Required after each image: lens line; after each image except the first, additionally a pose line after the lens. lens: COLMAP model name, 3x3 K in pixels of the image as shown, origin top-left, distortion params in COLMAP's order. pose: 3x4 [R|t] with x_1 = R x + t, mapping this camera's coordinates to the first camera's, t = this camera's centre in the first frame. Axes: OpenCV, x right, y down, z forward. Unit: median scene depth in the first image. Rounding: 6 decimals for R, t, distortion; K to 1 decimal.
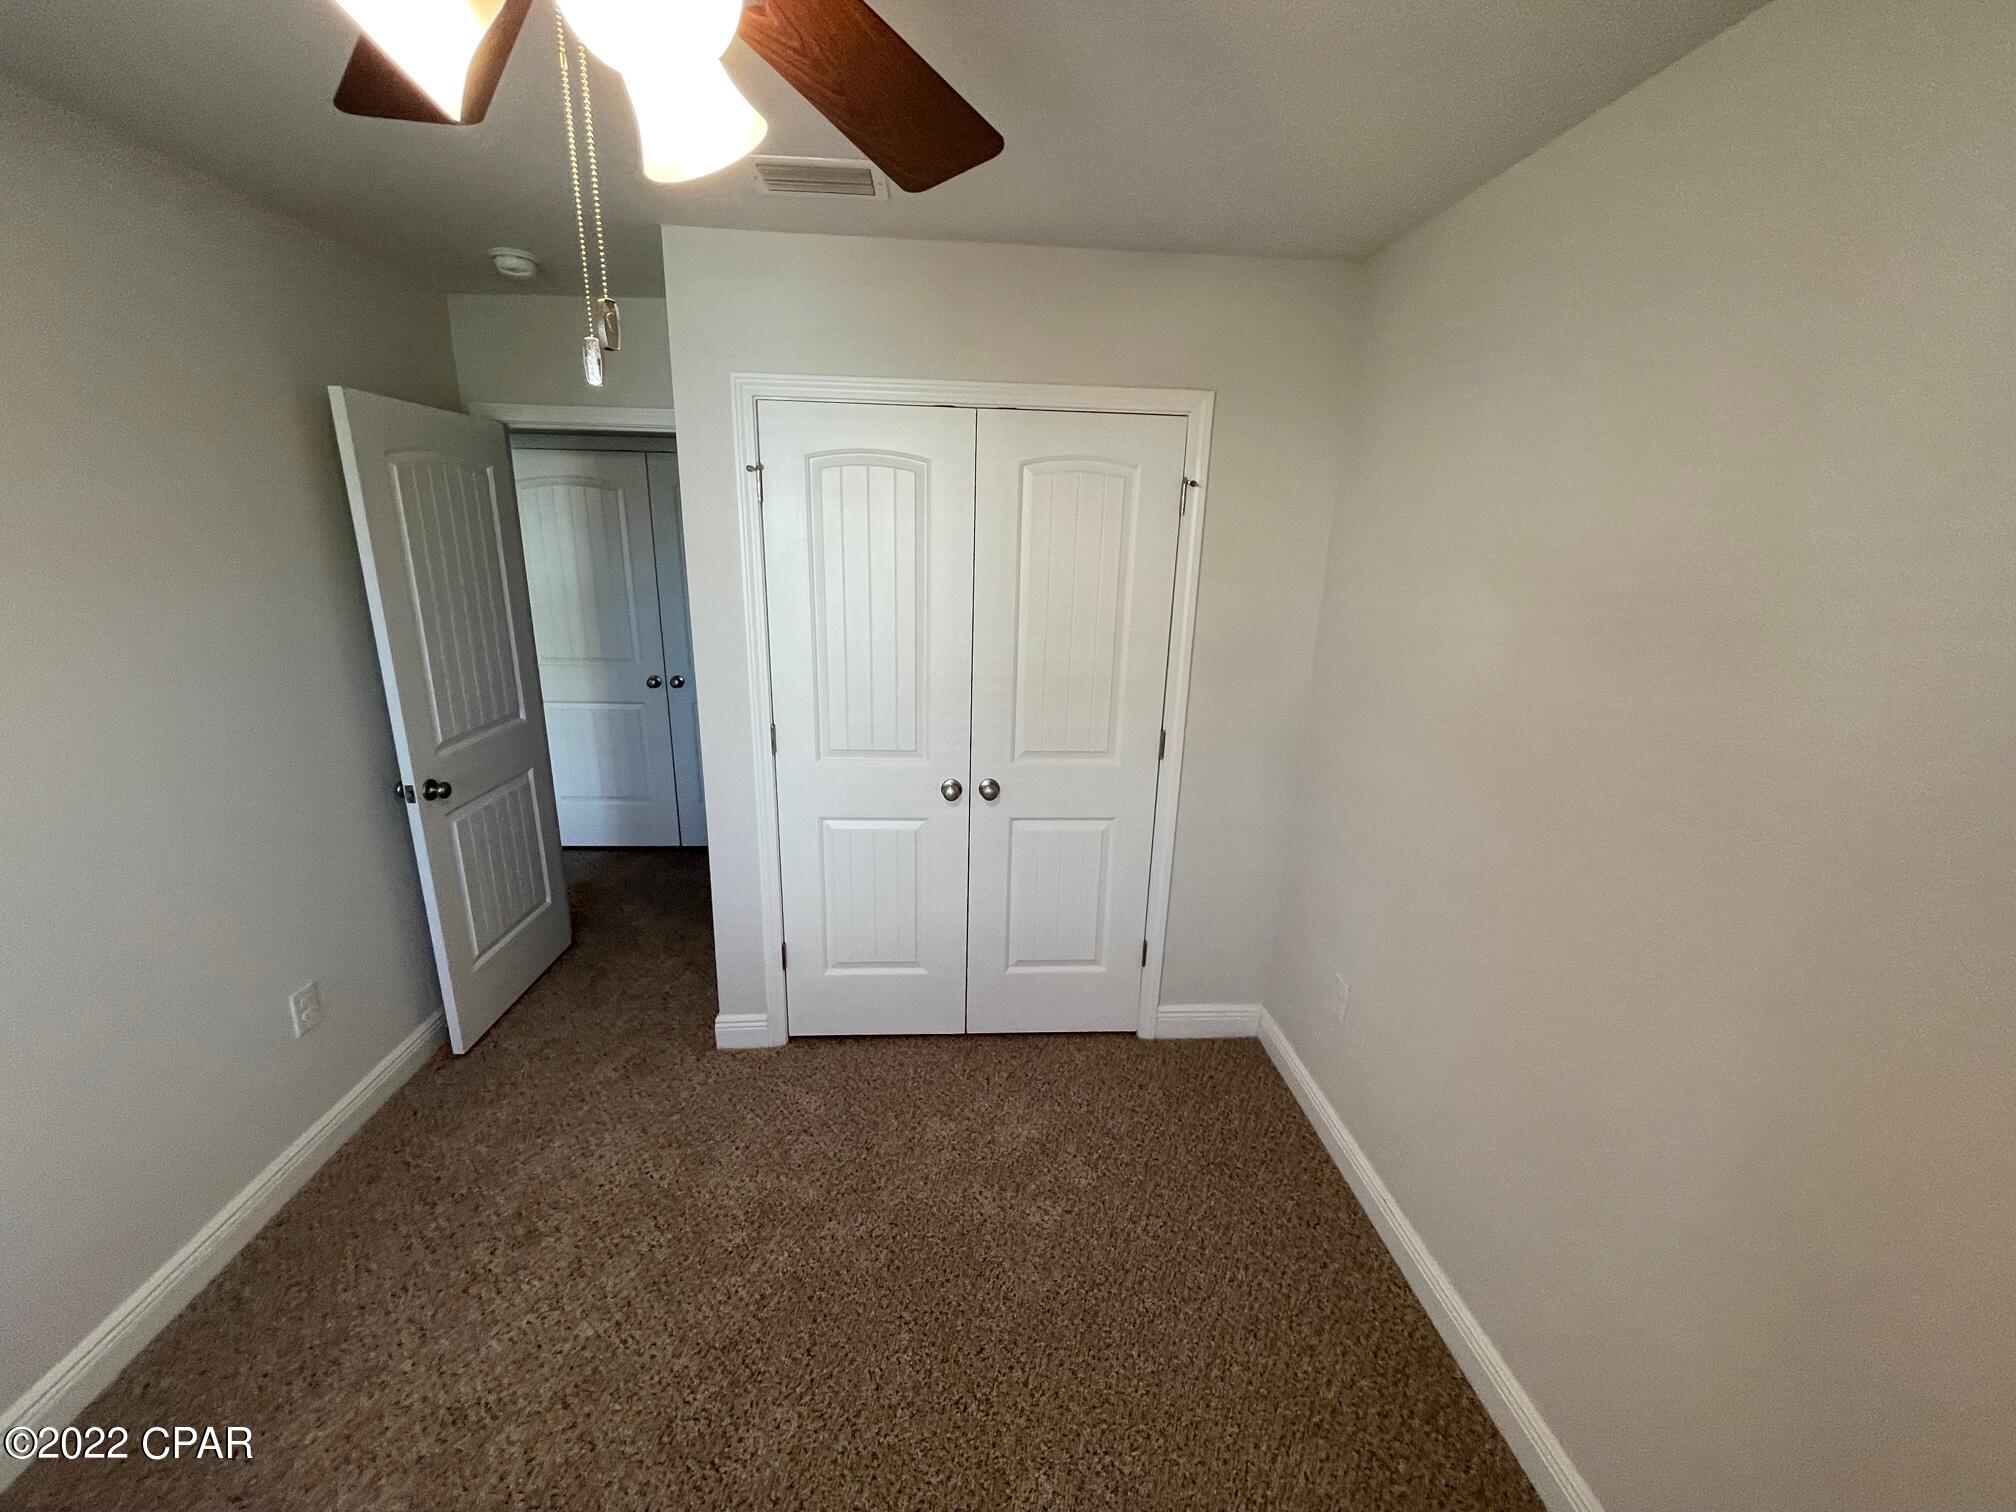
lens RADIAL K [[805.0, 0, 1001.0], [0, 805.0, 761.4], [0, 0, 1]] dist [-0.006794, 0.000071]
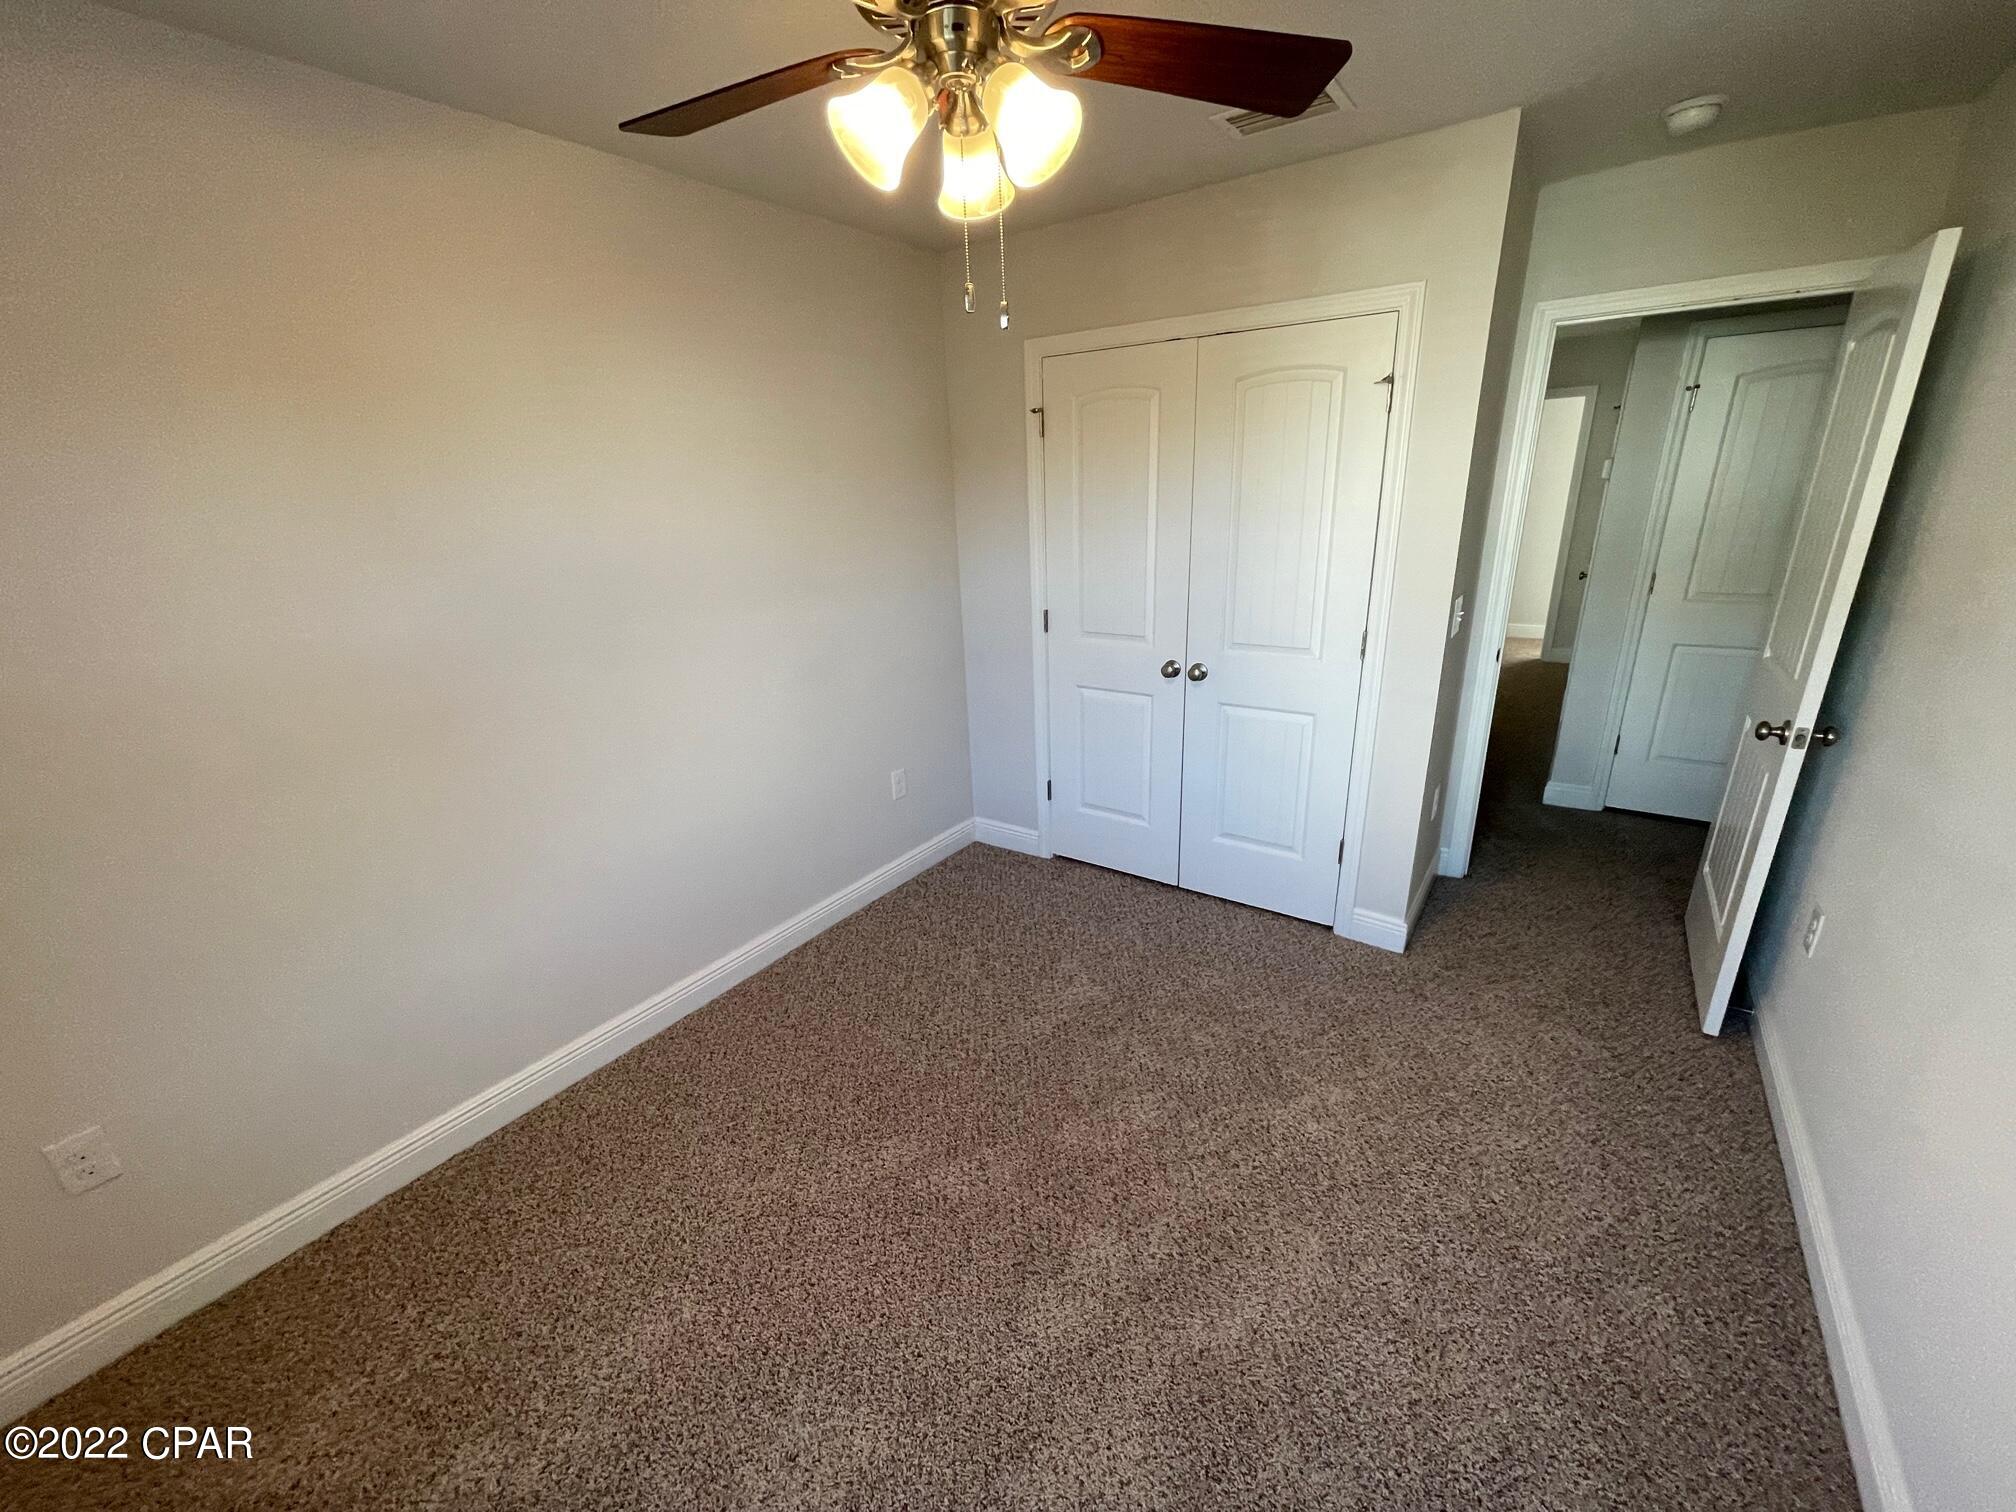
lens RADIAL K [[805.0, 0, 1001.0], [0, 805.0, 761.4], [0, 0, 1]] dist [-0.006794, 0.000071]
pose [[0.775556, 0.152723, -0.612526, 0.457170], [-0.113149, 0.988211, 0.103129, 0.068107], [0.621056, -0.010675, 0.783694, -0.082542]]
